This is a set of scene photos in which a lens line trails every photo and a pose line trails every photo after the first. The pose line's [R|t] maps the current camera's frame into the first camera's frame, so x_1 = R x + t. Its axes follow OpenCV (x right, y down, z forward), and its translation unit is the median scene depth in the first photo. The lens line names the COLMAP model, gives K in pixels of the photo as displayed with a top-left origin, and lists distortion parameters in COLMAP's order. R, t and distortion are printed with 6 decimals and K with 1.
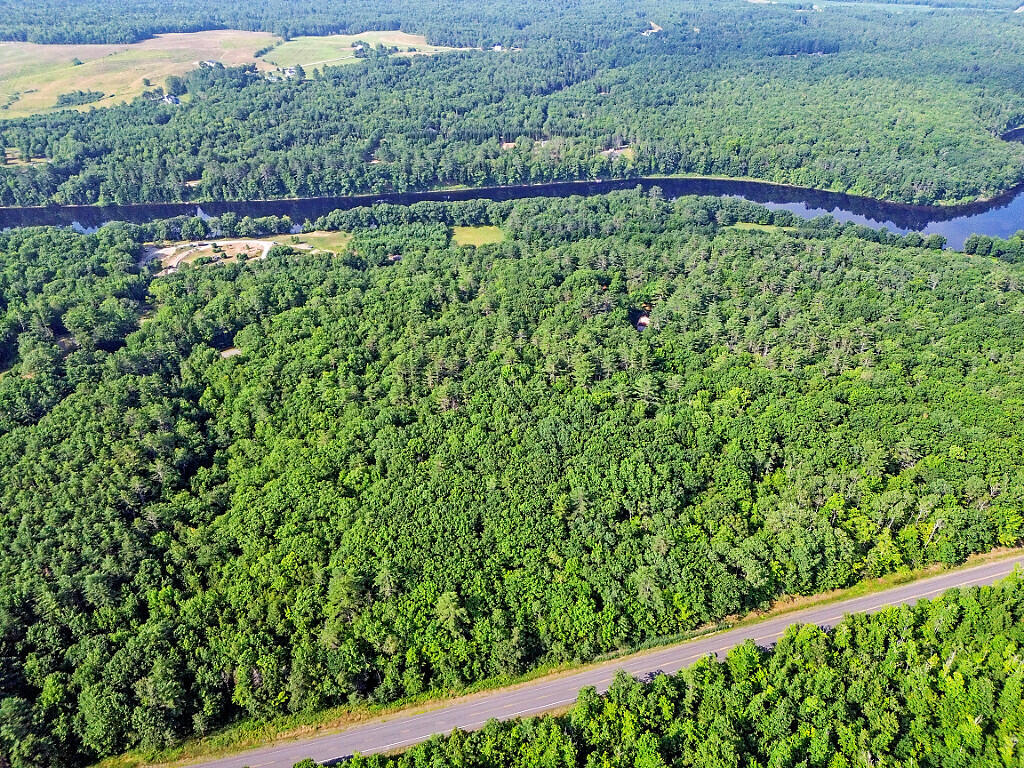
lens RADIAL K [[721.5, 0, 513.7], [0, 721.5, 382.3], [0, 0, 1]] dist [0.071989, -0.062283]
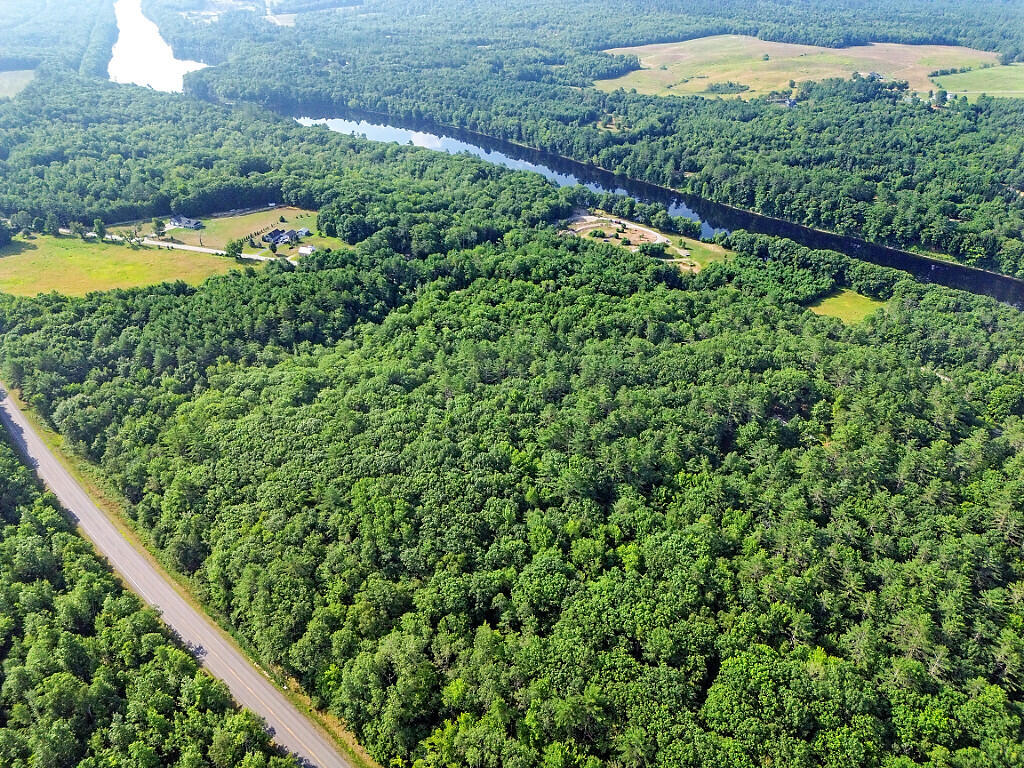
lens RADIAL K [[721.5, 0, 513.7], [0, 721.5, 382.3], [0, 0, 1]] dist [0.071989, -0.062283]
pose [[0.542356, 0.443917, -0.713293, 0.318801], [-0.450149, 0.870401, 0.199419, -0.105971], [0.709377, 0.212932, 0.671896, 0.171489]]
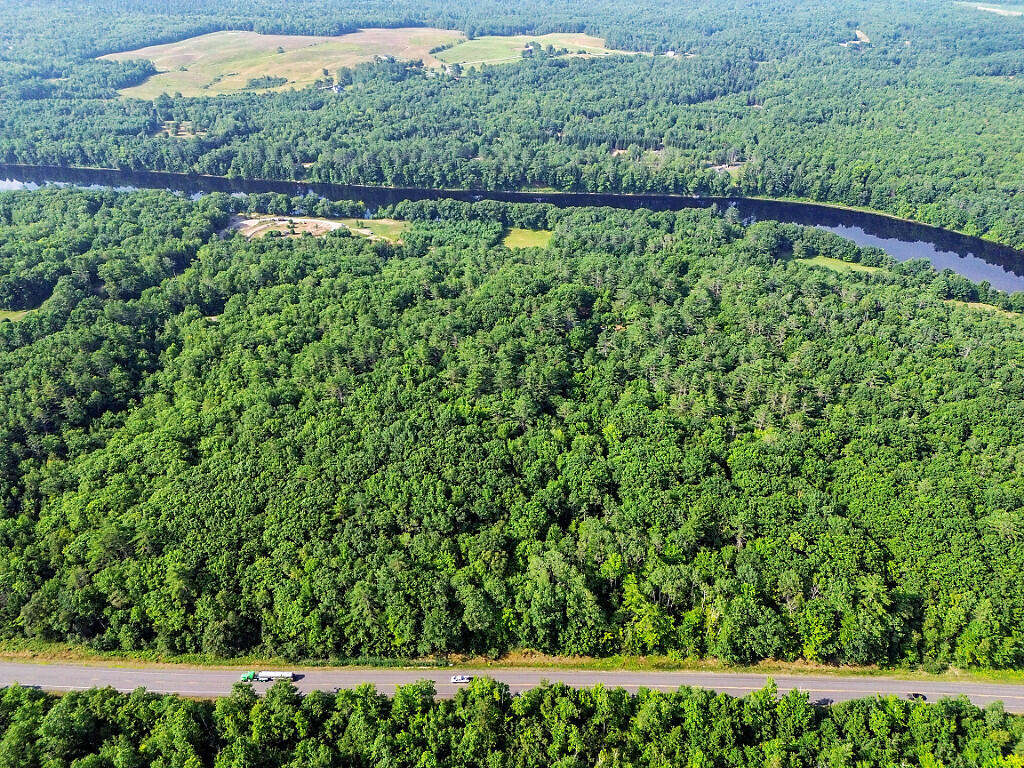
lens RADIAL K [[721.5, 0, 513.7], [0, 721.5, 382.3], [0, 0, 1]] dist [0.071989, -0.062283]
pose [[0.953035, 0.159789, -0.257279, 0.190295], [-0.160597, 0.986856, 0.018015, -0.019869], [0.256776, 0.024150, 0.966169, 0.033163]]
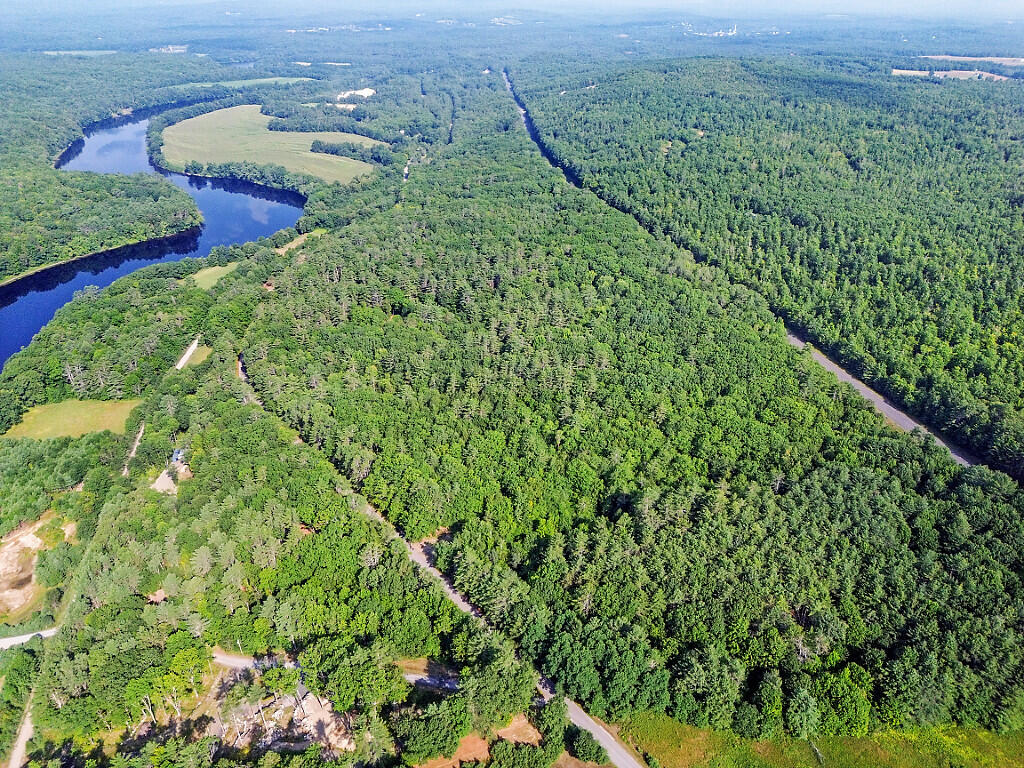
lens RADIAL K [[721.5, 0, 513.7], [0, 721.5, 382.3], [0, 0, 1]] dist [0.071989, -0.062283]
pose [[0.016584, -0.471417, 0.881755, -0.565777], [0.528928, 0.752515, 0.392373, -0.241551], [-0.848505, 0.459877, 0.261825, 0.377076]]
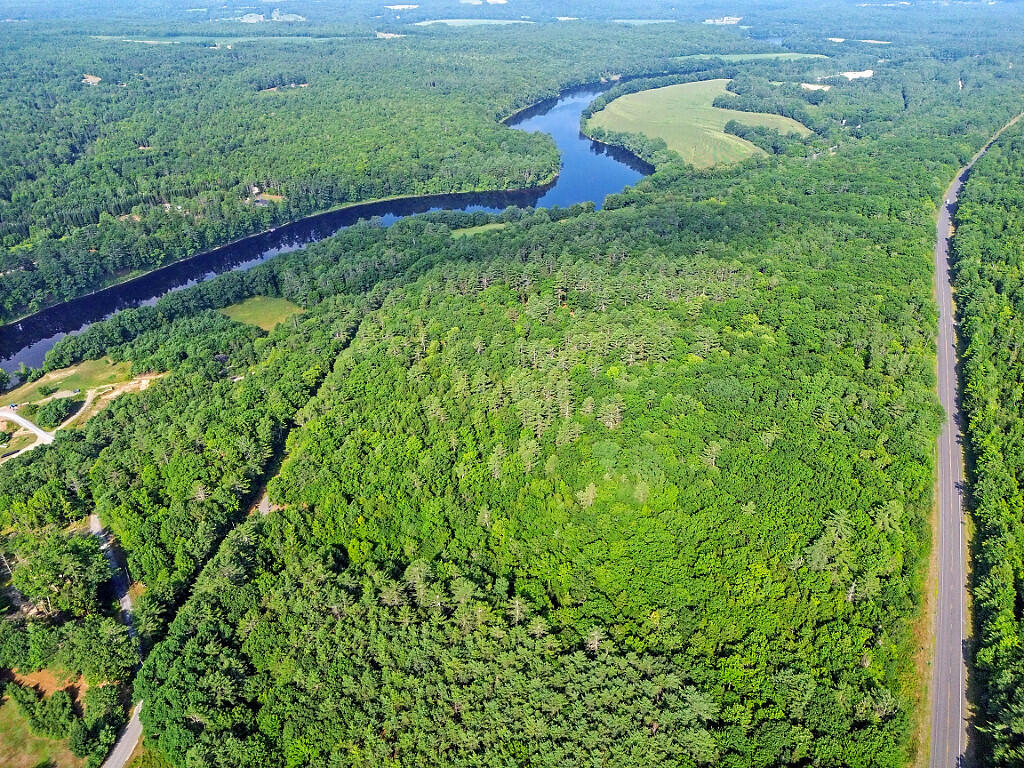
lens RADIAL K [[721.5, 0, 513.7], [0, 721.5, 382.3], [0, 0, 1]] dist [0.071989, -0.062283]
pose [[0.673005, -0.368890, 0.641080, -0.384767], [0.394273, 0.912262, 0.111026, -0.086459], [-0.625790, 0.178039, 0.759401, 0.134696]]
